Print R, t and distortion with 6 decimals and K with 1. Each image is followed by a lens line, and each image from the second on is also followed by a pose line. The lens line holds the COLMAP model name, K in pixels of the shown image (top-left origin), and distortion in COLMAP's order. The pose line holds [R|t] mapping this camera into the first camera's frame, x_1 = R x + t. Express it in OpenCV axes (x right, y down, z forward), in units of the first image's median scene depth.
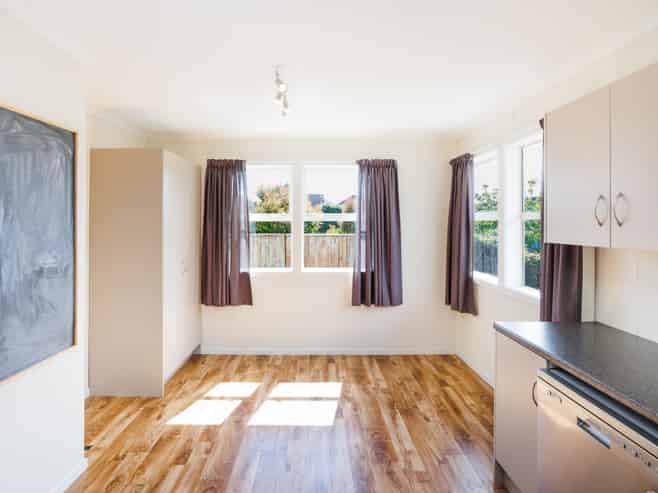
lens RADIAL K [[339.3, 0, 319.7], [0, 339.3, 220.5], [0, 0, 1]] dist [-0.014040, 0.000716]
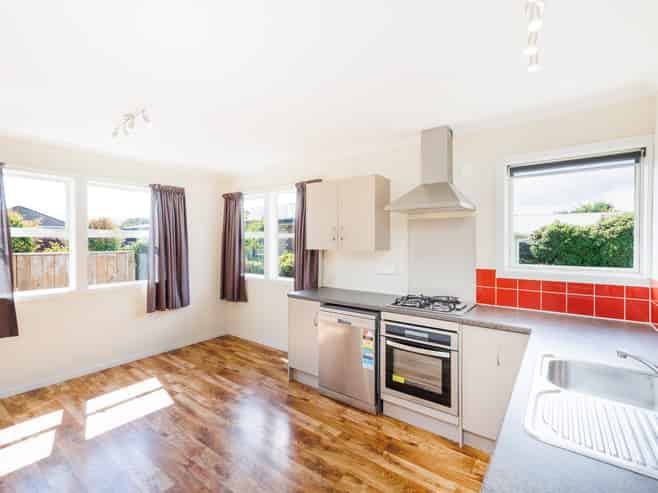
lens RADIAL K [[317.2, 0, 324.4], [0, 317.2, 243.4], [0, 0, 1]] dist [0.006639, 0.000919]
pose [[0.594987, -0.005762, 0.803714, -0.424851], [-0.005627, 0.999920, 0.011335, 0.004622], [-0.803715, -0.011266, 0.594907, -0.102264]]
